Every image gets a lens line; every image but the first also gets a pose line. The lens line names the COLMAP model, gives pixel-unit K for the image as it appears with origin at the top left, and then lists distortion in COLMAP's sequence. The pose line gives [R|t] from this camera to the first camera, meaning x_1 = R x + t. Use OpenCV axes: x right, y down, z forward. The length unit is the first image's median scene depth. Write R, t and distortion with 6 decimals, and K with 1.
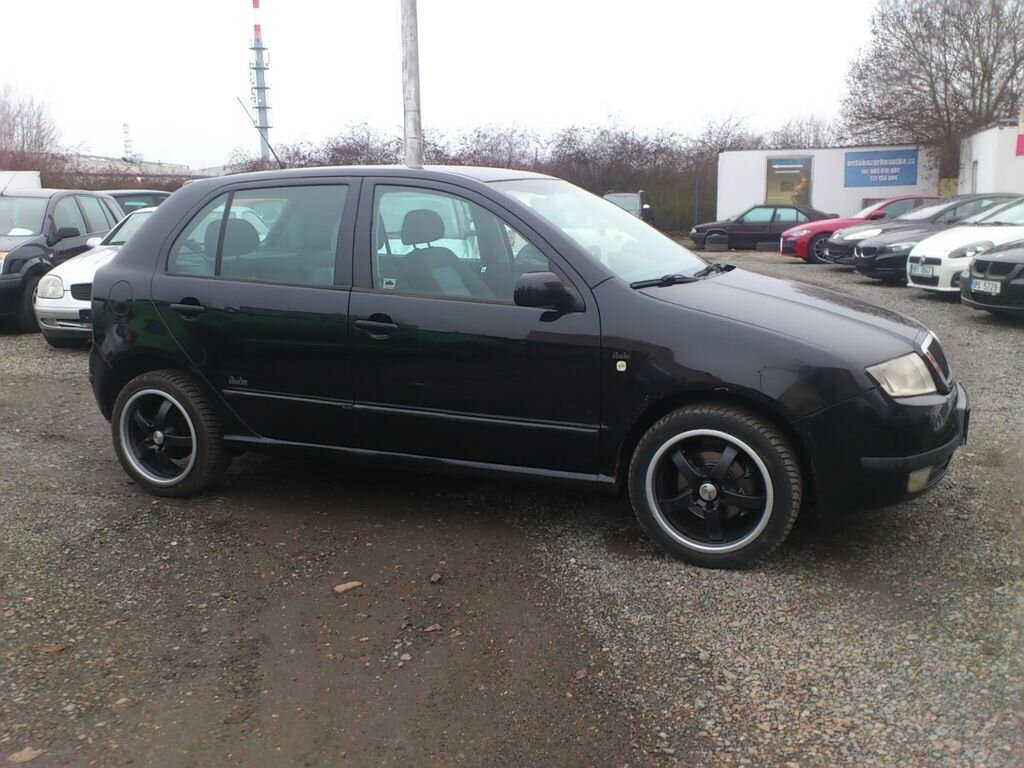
lens RADIAL K [[887.4, 0, 506.8], [0, 887.4, 383.9], [0, 0, 1]] dist [0.006316, -0.014505]
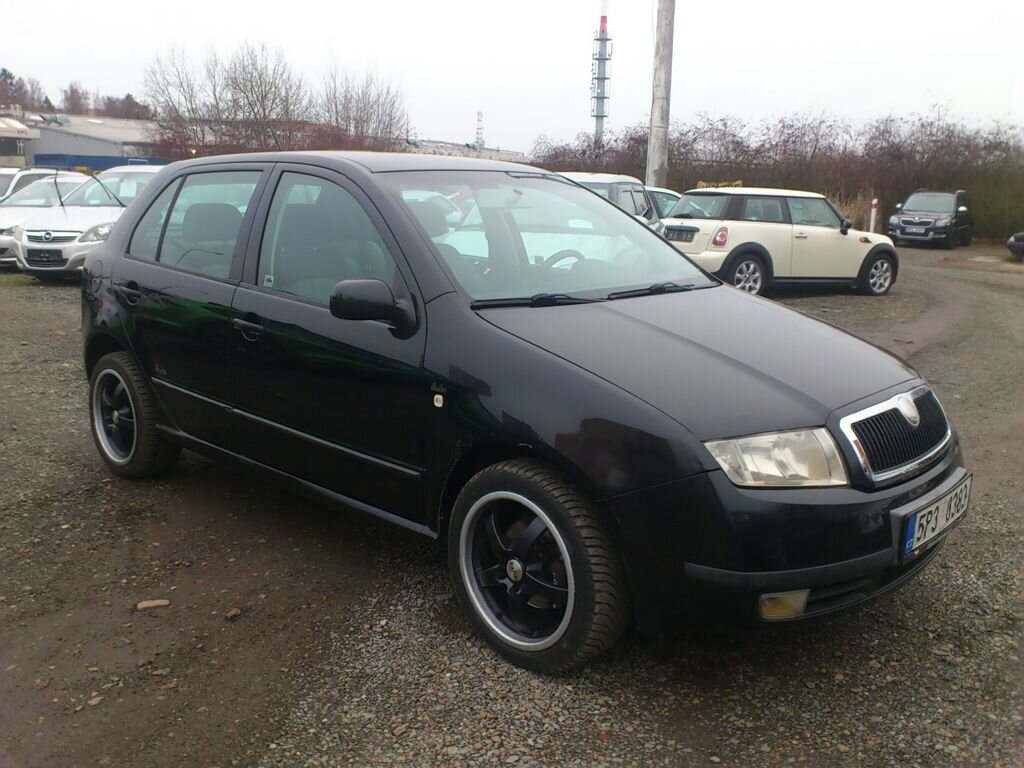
lens RADIAL K [[887.4, 0, 515.7], [0, 887.4, 385.4], [0, 0, 1]] dist [0.006316, -0.014505]
pose [[0.940950, 0.104855, -0.321898, 0.406269], [-0.100904, 0.994474, 0.028985, -0.057695], [0.323159, 0.005208, 0.946330, 0.218059]]
